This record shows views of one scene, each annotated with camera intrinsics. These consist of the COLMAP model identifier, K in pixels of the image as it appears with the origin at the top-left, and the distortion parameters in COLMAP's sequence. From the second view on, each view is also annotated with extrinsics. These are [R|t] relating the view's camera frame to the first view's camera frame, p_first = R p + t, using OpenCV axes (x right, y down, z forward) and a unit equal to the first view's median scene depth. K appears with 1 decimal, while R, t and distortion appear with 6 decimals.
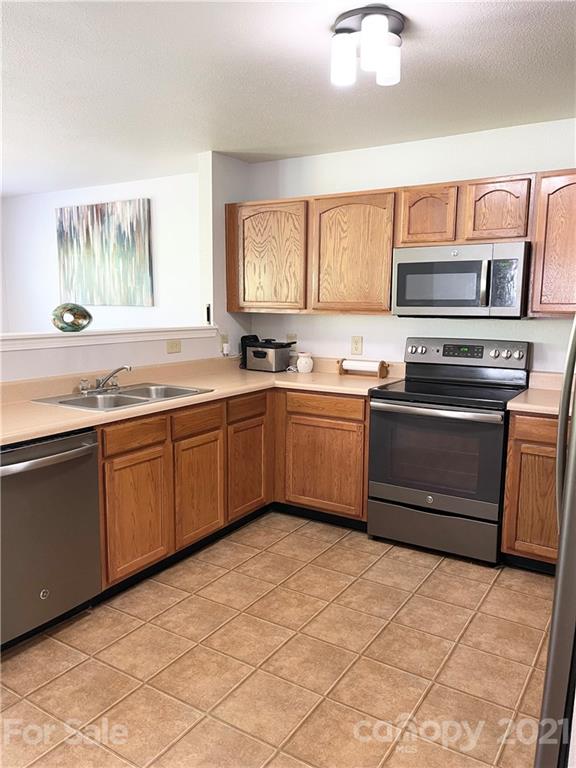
lens RADIAL K [[591.5, 0, 288.0], [0, 591.5, 384.0], [0, 0, 1]] dist [0.067090, -0.077928]
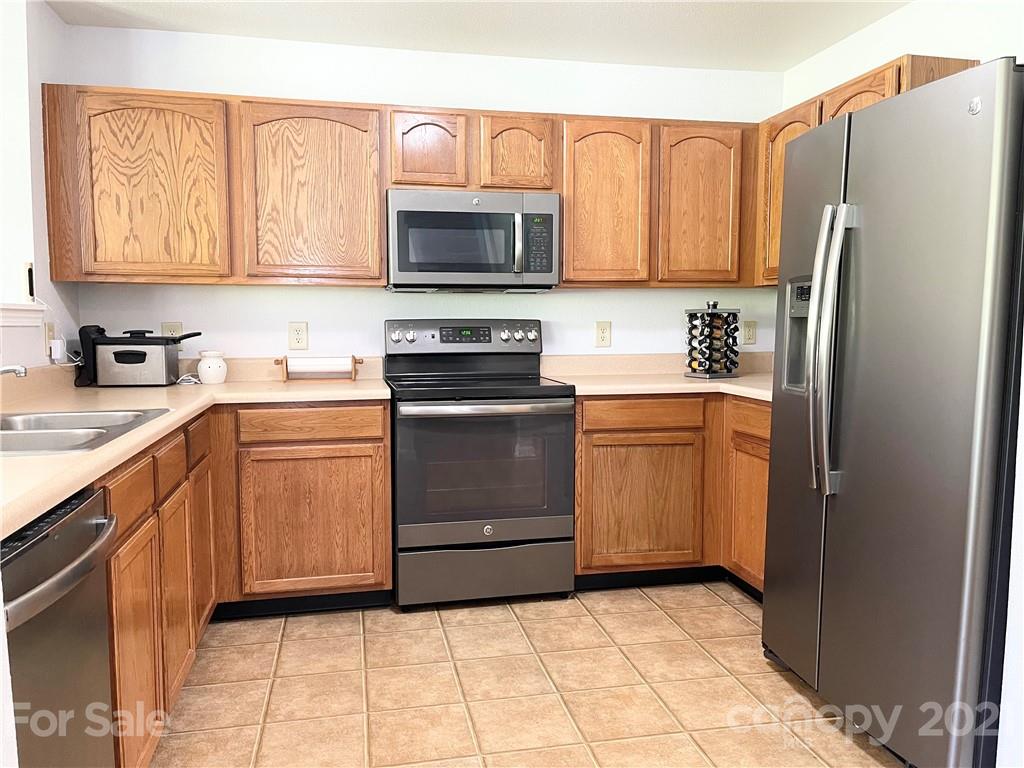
lens RADIAL K [[782.4, 0, 512.0], [0, 782.4, 384.0], [0, 0, 1]] dist [0.086183, -0.125712]
pose [[0.714566, -0.063504, 0.696679, -0.334035], [0.105585, 0.994253, -0.017667, 0.028496], [-0.691554, 0.086184, 0.717165, 0.221632]]
